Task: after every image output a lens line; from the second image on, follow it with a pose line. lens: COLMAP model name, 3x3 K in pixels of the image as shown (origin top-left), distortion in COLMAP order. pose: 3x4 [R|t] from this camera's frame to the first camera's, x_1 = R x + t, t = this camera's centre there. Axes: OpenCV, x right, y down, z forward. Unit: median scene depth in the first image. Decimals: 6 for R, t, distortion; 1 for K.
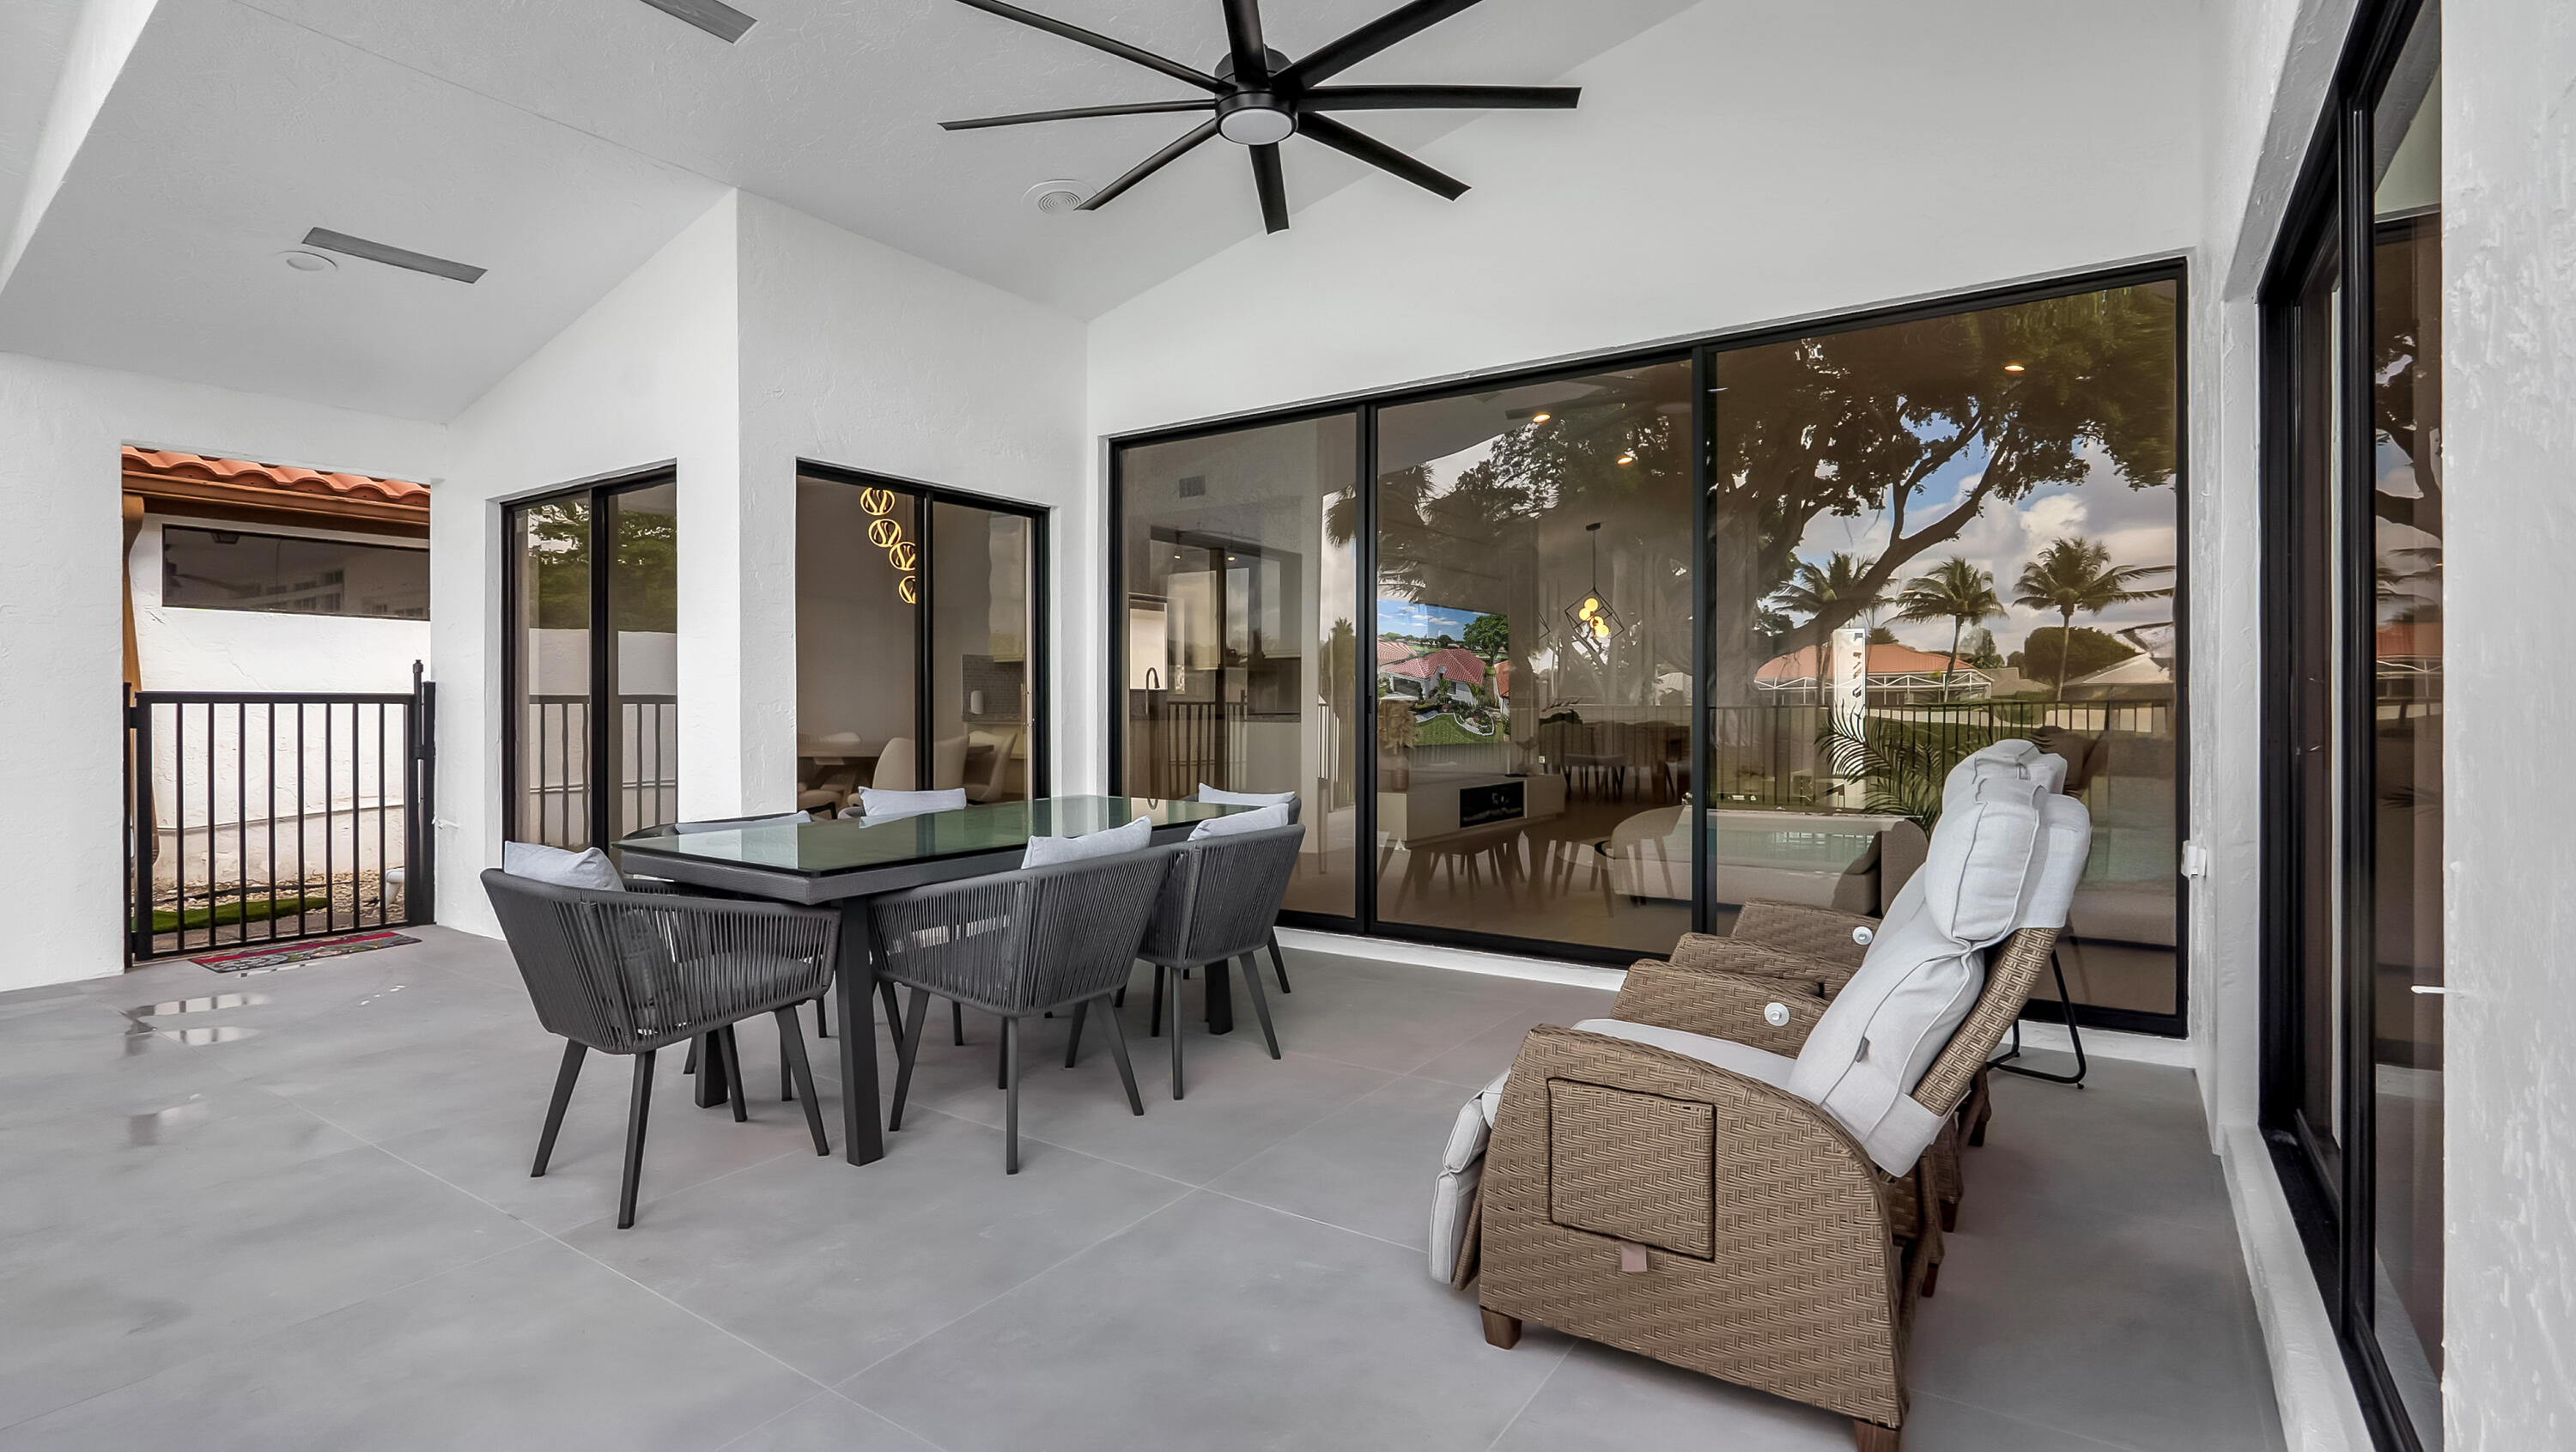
lens RADIAL K [[1229.5, 0, 1288.3], [0, 1229.5, 710.2], [0, 0, 1]] dist [0.001023, -0.000469]
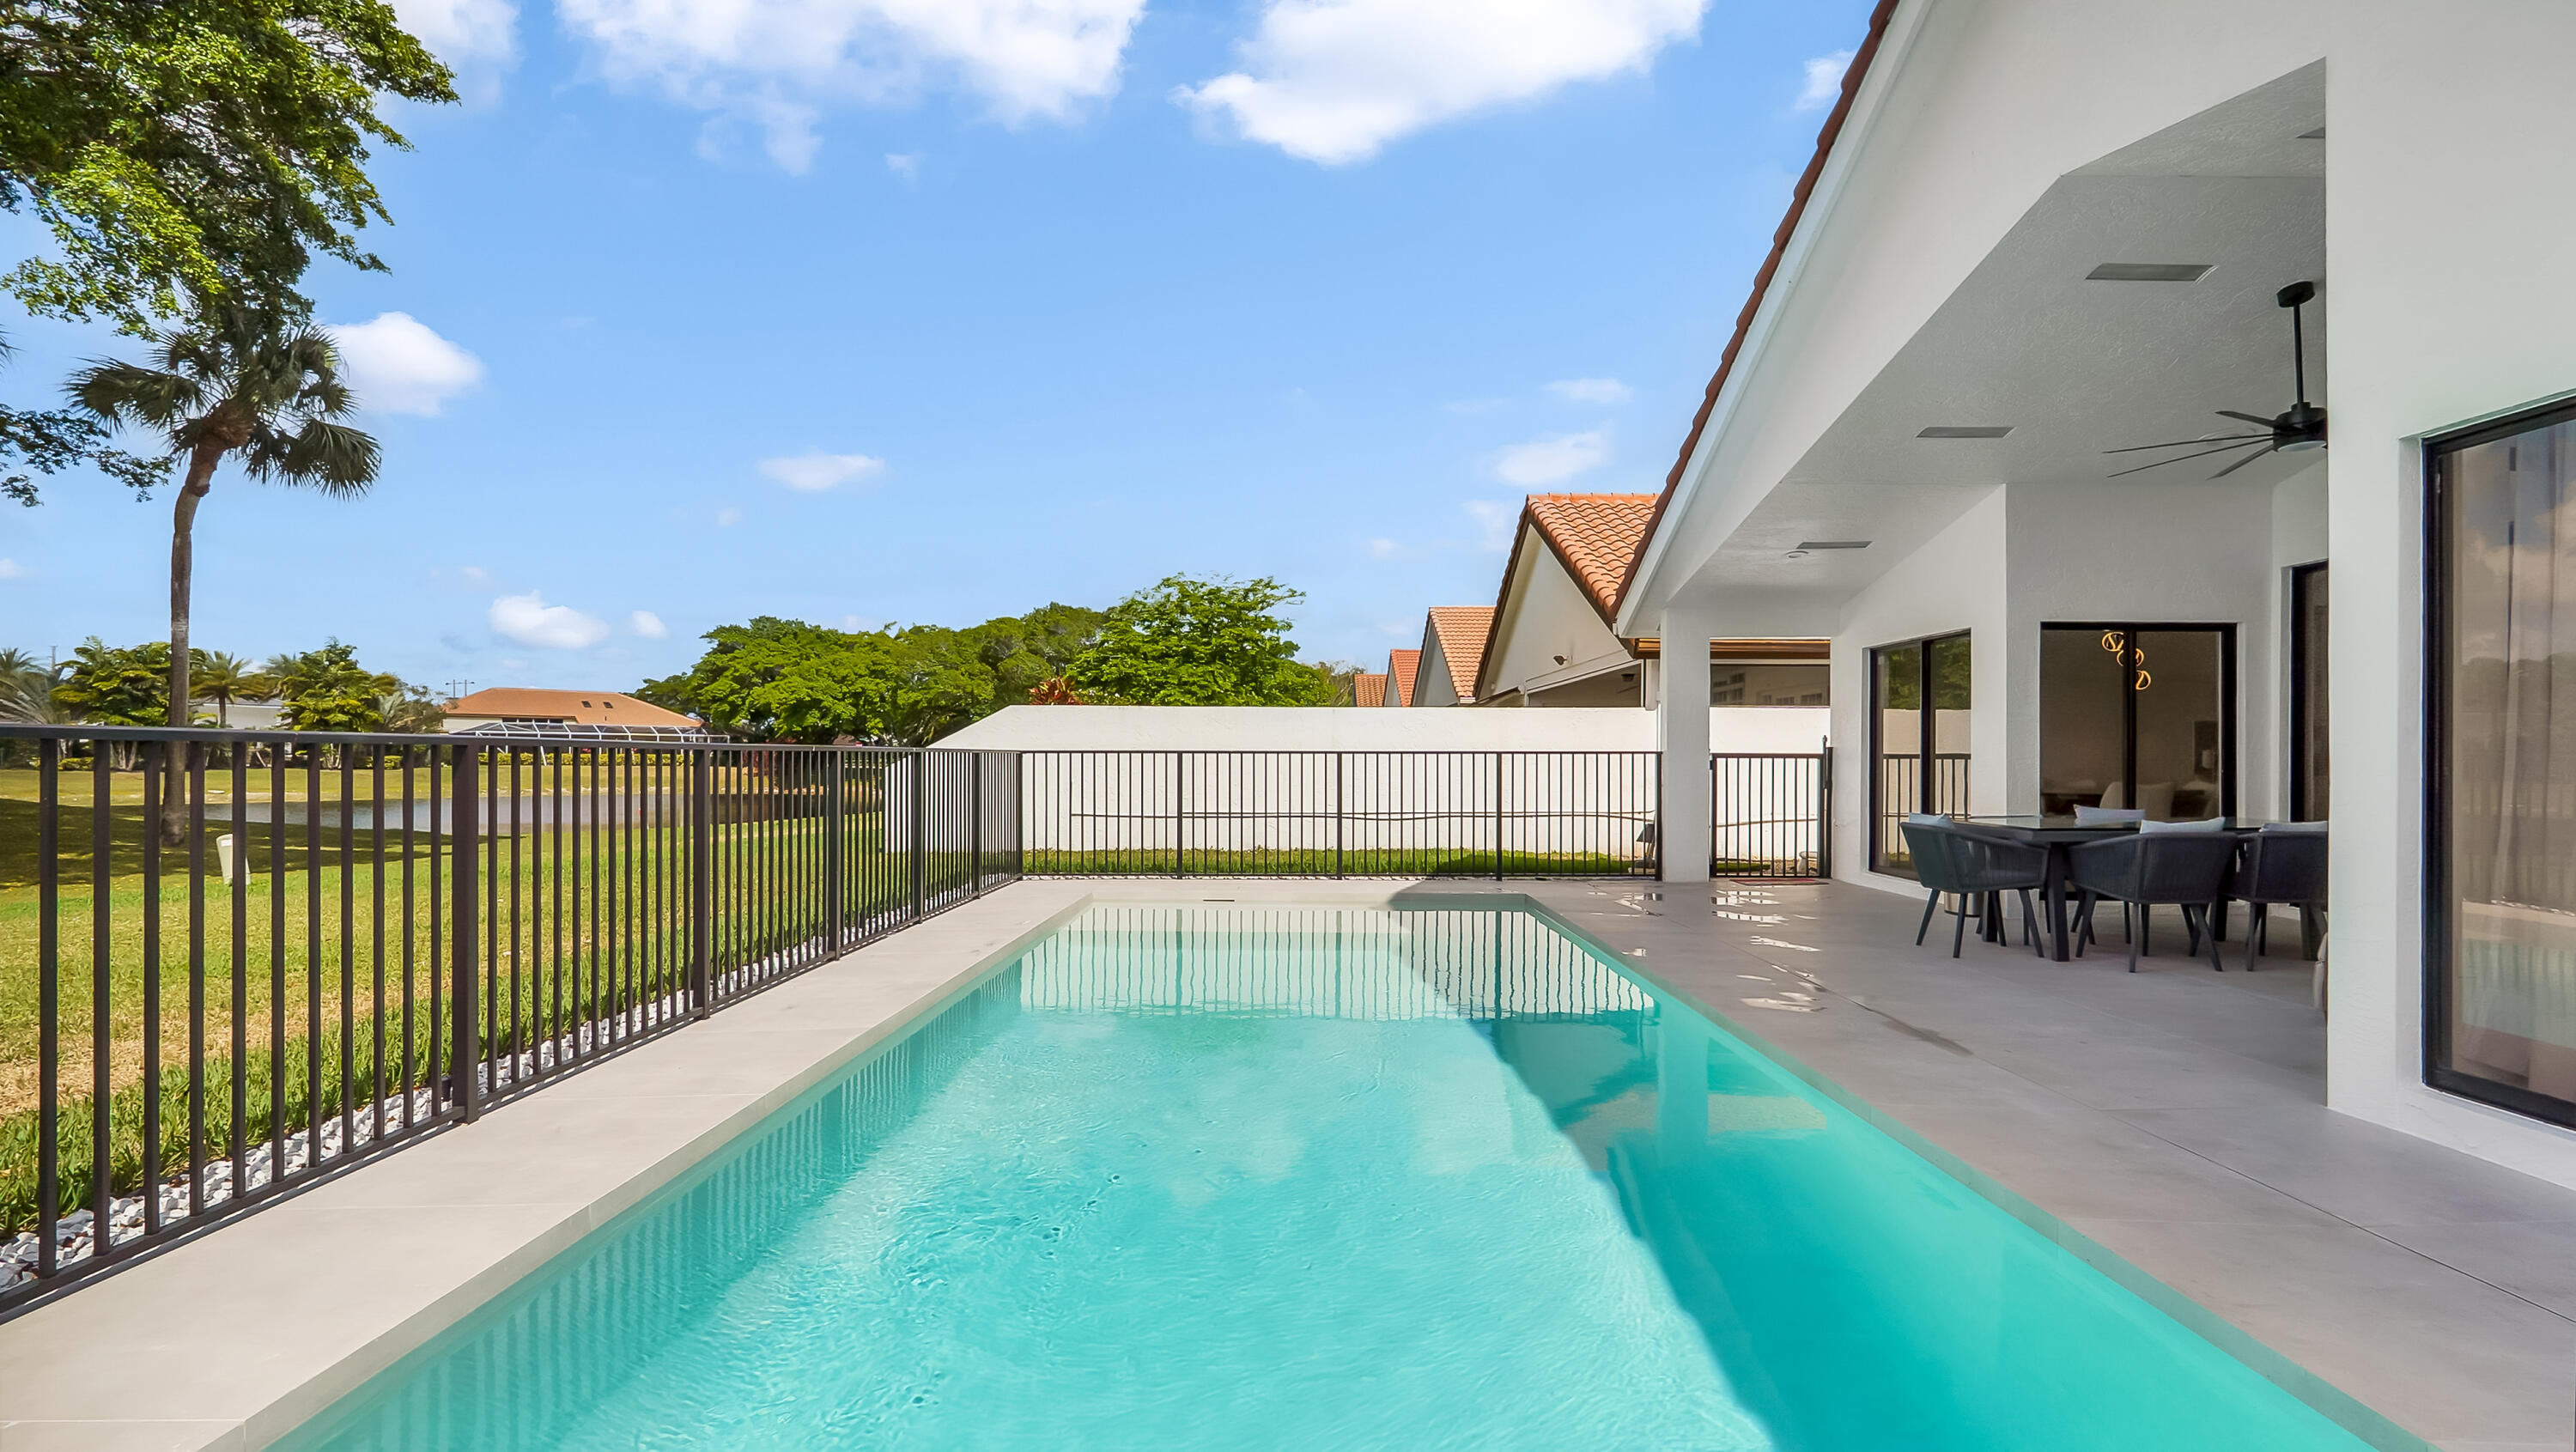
lens RADIAL K [[1192.6, 0, 1289.8], [0, 1192.6, 751.2], [0, 0, 1]] dist [-0.018124, -0.000141]
pose [[0.559841, -0.001844, -0.828598, 0.353082], [-0.010574, 0.999900, -0.009370, 0.010173], [0.828533, 0.014007, 0.559765, -0.739831]]
